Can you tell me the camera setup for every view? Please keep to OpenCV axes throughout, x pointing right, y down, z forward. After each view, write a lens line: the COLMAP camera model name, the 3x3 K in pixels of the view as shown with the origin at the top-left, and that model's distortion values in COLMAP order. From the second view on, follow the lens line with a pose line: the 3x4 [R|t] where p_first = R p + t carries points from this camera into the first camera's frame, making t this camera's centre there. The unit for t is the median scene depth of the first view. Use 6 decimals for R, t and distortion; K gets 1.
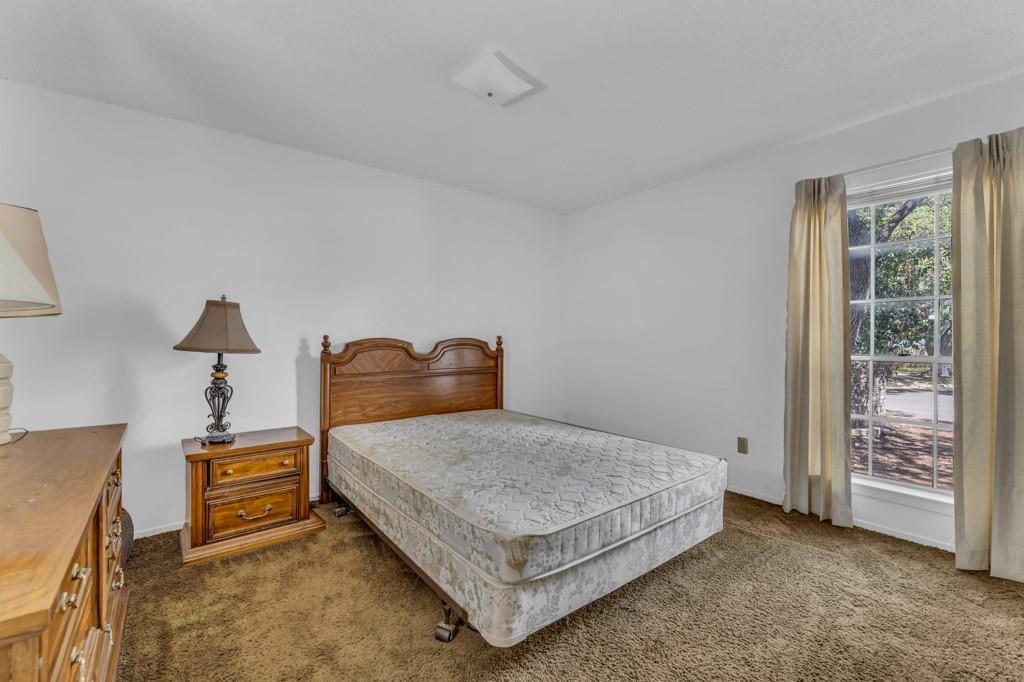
lens RADIAL K [[432.6, 0, 512.3], [0, 432.6, 343.1], [0, 0, 1]] dist [-0.001016, -0.000147]
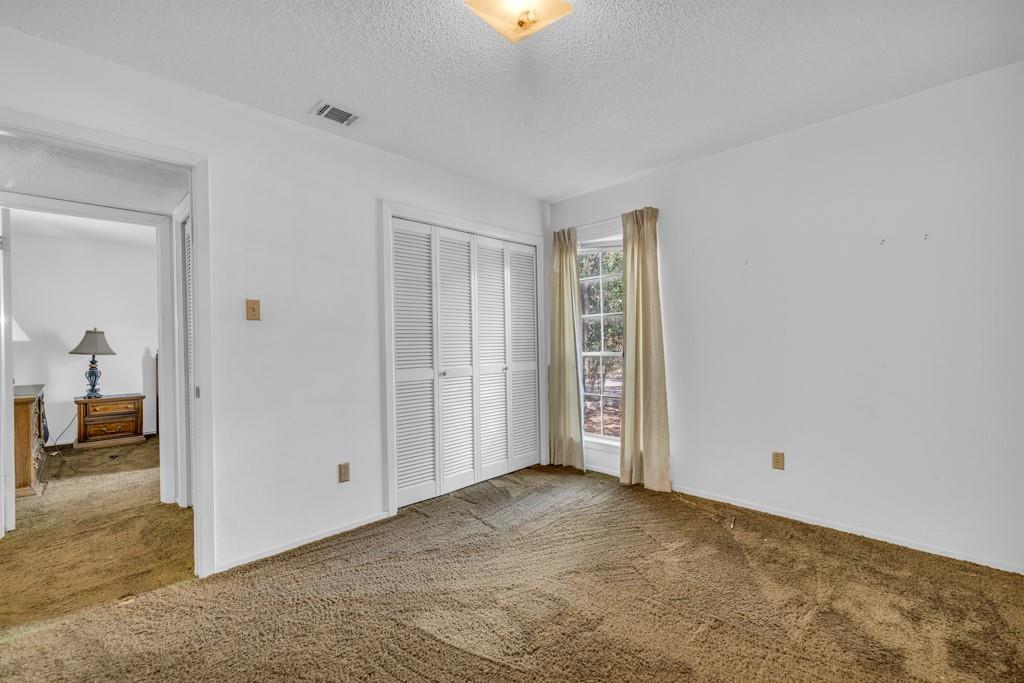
lens RADIAL K [[454.0, 0, 509.8], [0, 454.0, 337.8], [0, 0, 1]] dist [0.014875, 0.000103]
pose [[0.994427, -0.012733, 0.104655, 1.084607], [0.014519, 0.999761, -0.016321, 0.004660], [-0.104422, 0.017750, 0.994375, -1.410642]]
